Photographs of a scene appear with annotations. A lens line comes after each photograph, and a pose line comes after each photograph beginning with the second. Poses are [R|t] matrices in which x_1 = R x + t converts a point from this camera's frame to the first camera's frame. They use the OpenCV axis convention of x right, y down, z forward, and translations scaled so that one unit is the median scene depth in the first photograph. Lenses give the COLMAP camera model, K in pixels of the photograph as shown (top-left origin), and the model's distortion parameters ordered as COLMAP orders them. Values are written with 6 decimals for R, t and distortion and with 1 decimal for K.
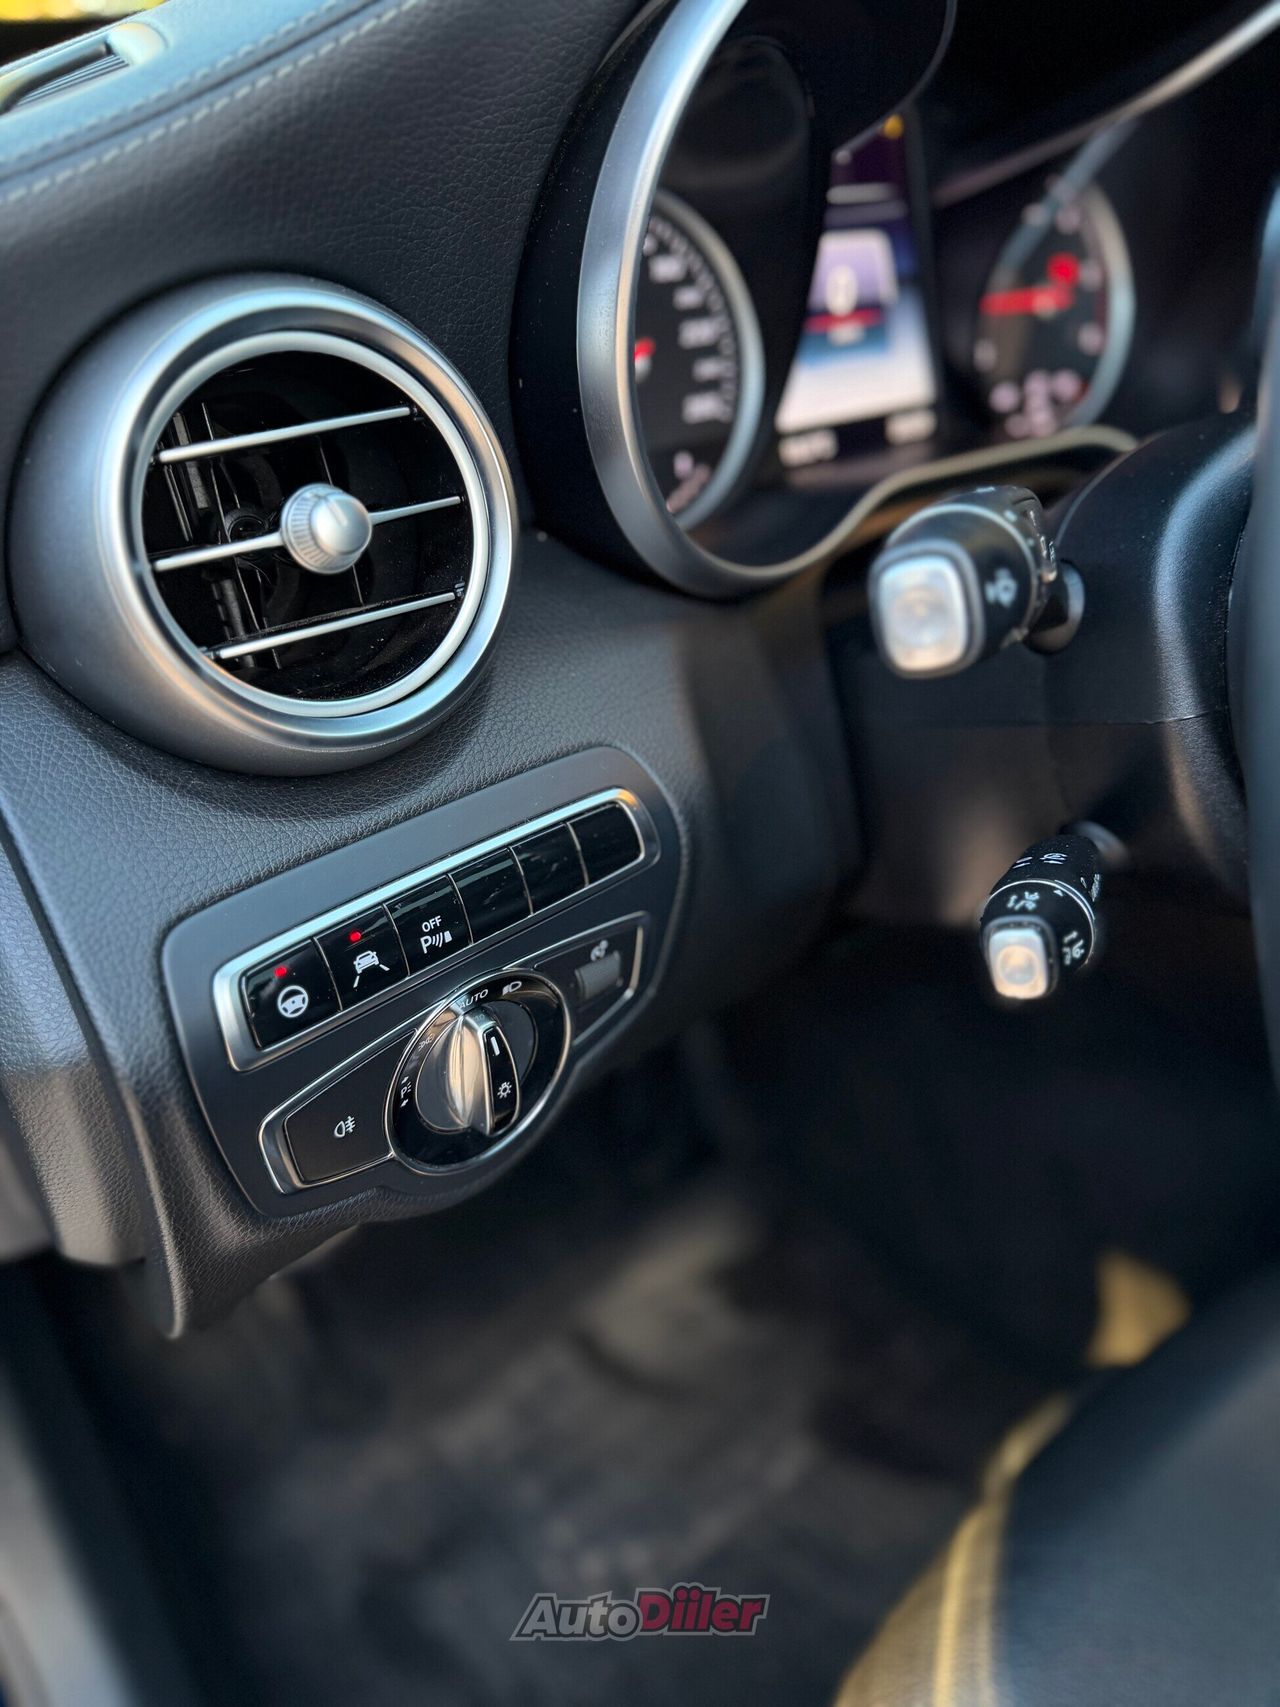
lens RADIAL K [[1206.4, 0, 638.9], [0, 1206.4, 865.7], [0, 0, 1]] dist [0.010645, -0.006559]
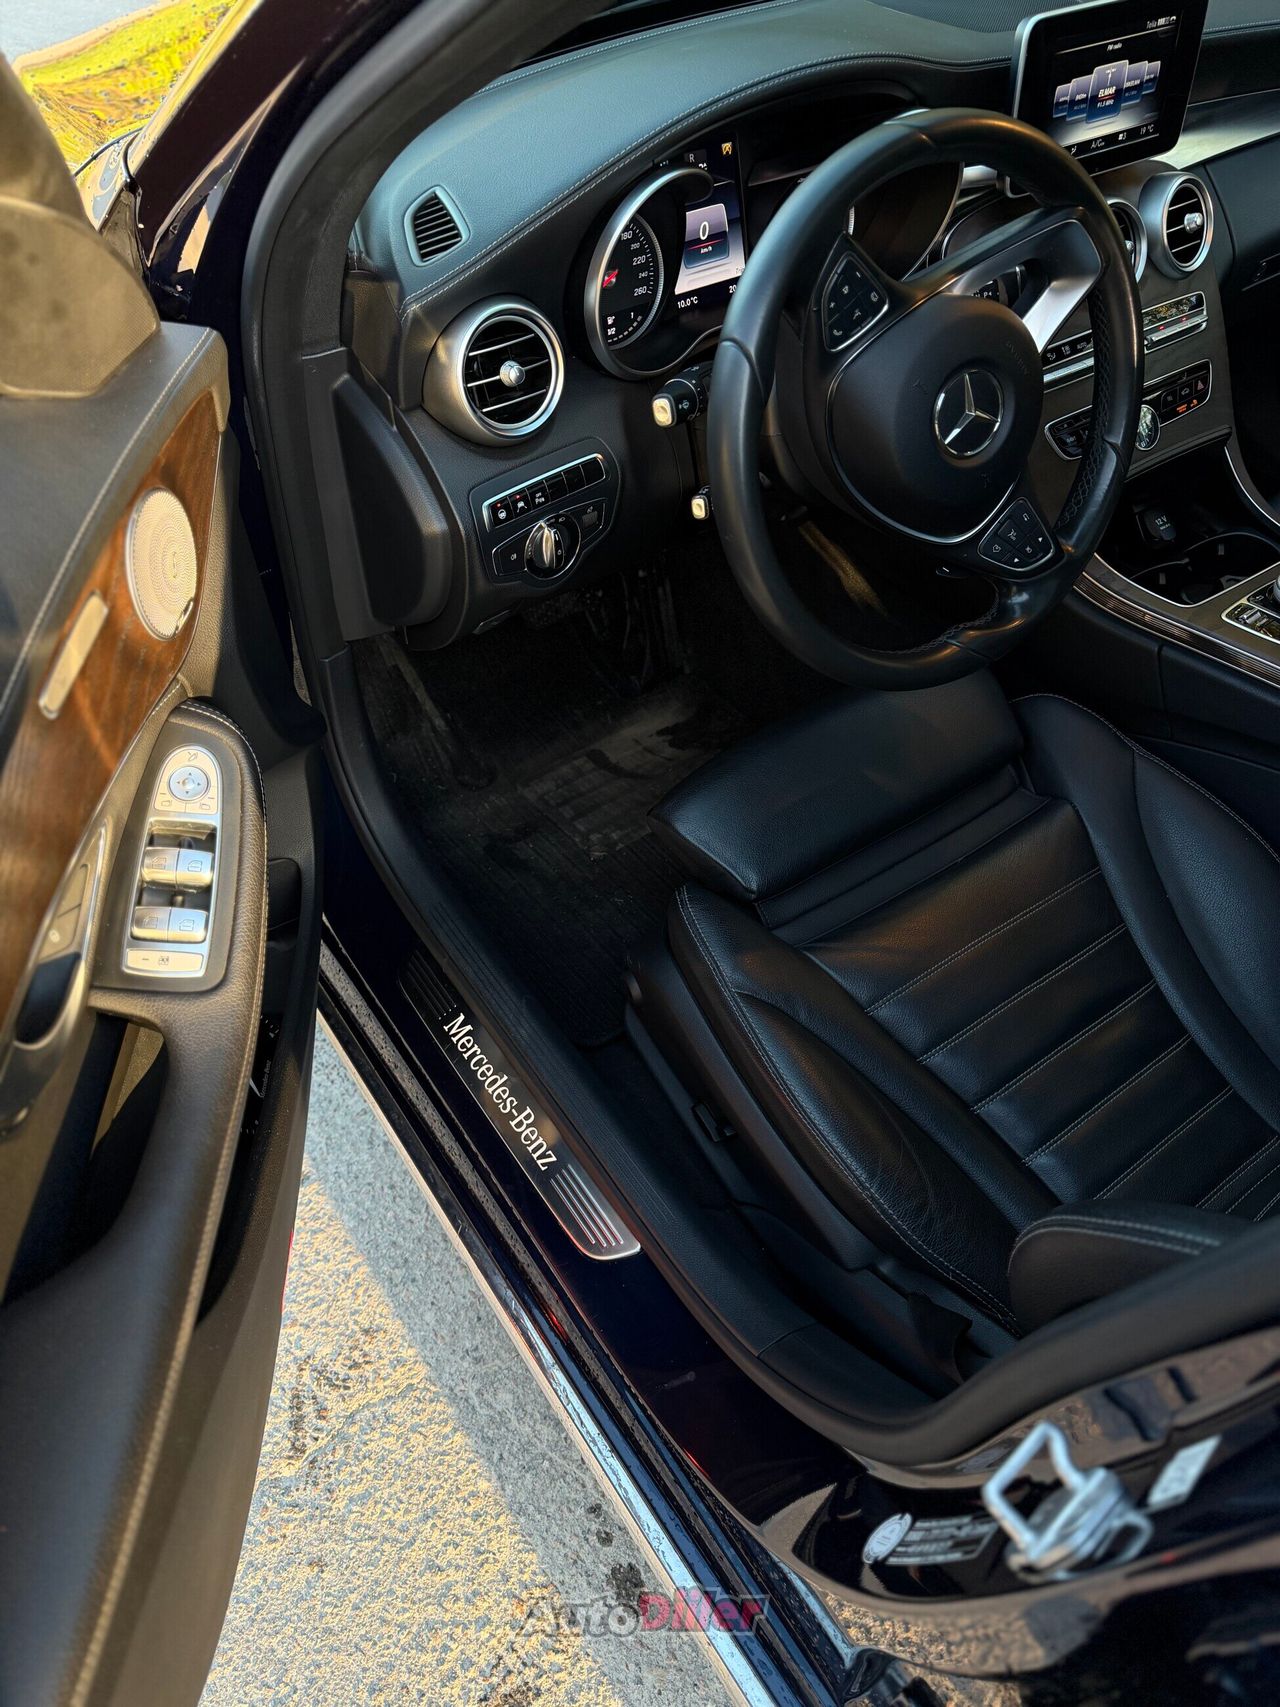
lens RADIAL K [[1191.4, 0, 635.9], [0, 1191.4, 877.6], [0, 0, 1]] dist [0.061092, -0.096265]
pose [[0.998642, 0.039746, -0.033676, 0.244276], [-0.028829, 0.960080, 0.278235, 0.129460], [0.043390, -0.276886, 0.959923, -2.392061]]
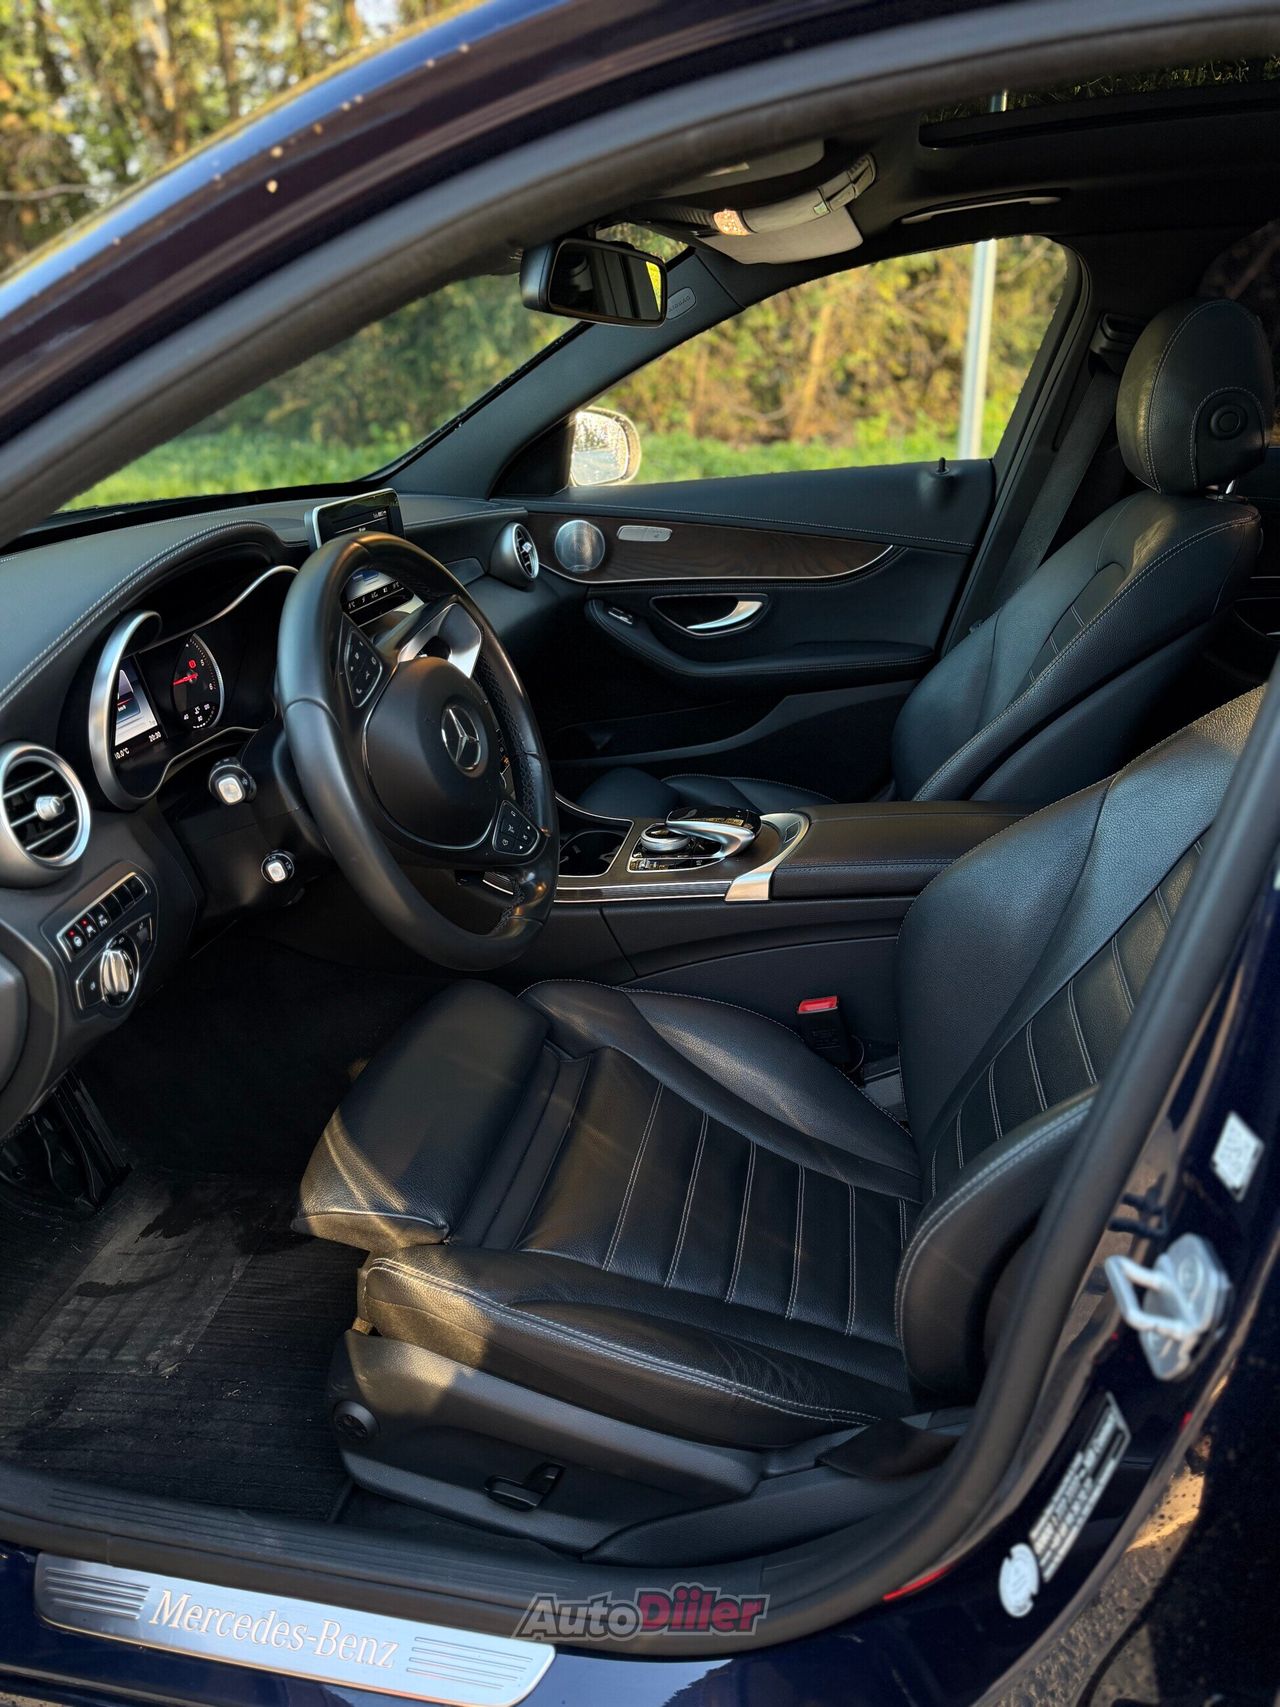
lens RADIAL K [[1206.4, 0, 638.9], [0, 1206.4, 865.7], [0, 0, 1]] dist [0.010645, -0.006559]
pose [[0.740719, -0.249038, 0.623952, -1.035096], [0.352831, 0.934563, -0.045847, 0.546621], [-0.571705, 0.254110, 0.780117, -2.261791]]
